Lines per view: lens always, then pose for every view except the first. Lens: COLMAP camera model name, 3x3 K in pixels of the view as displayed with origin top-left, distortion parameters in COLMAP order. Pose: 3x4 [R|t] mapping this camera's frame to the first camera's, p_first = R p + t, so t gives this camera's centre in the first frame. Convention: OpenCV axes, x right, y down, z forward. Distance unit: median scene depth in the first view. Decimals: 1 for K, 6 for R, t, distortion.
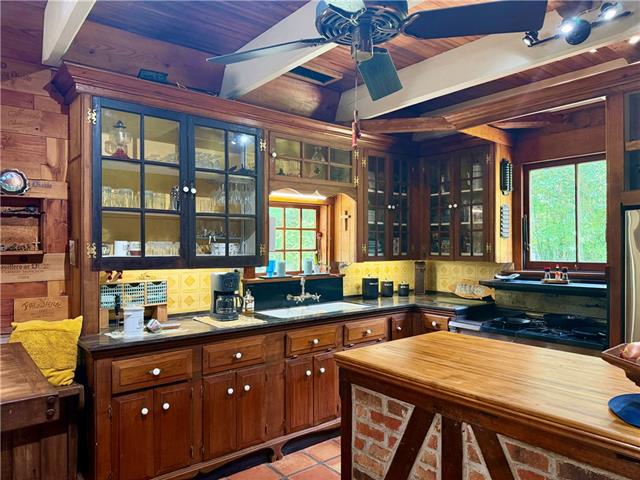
lens RADIAL K [[451.8, 0, 320.0], [0, 451.8, 240.0], [0, 0, 1]] dist [0.002033, -0.000418]
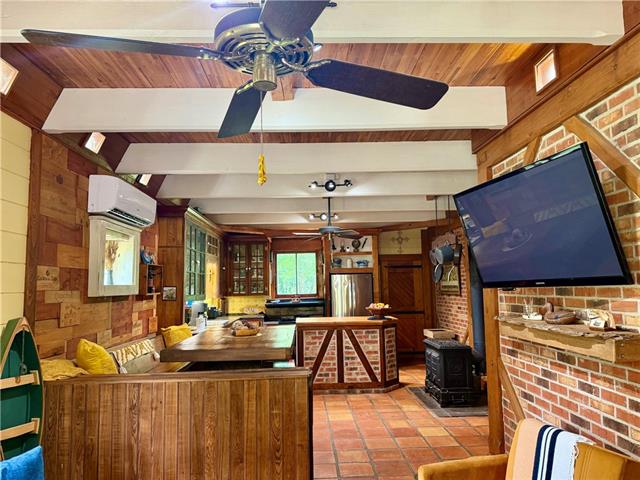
lens RADIAL K [[451.8, 0, 320.0], [0, 451.8, 240.0], [0, 0, 1]] dist [0.002033, -0.000418]
pose [[0.593998, 0.072536, 0.801190, -1.451342], [0.011282, 0.995078, -0.098453, -0.000054], [-0.804387, 0.067520, 0.590256, -0.596873]]
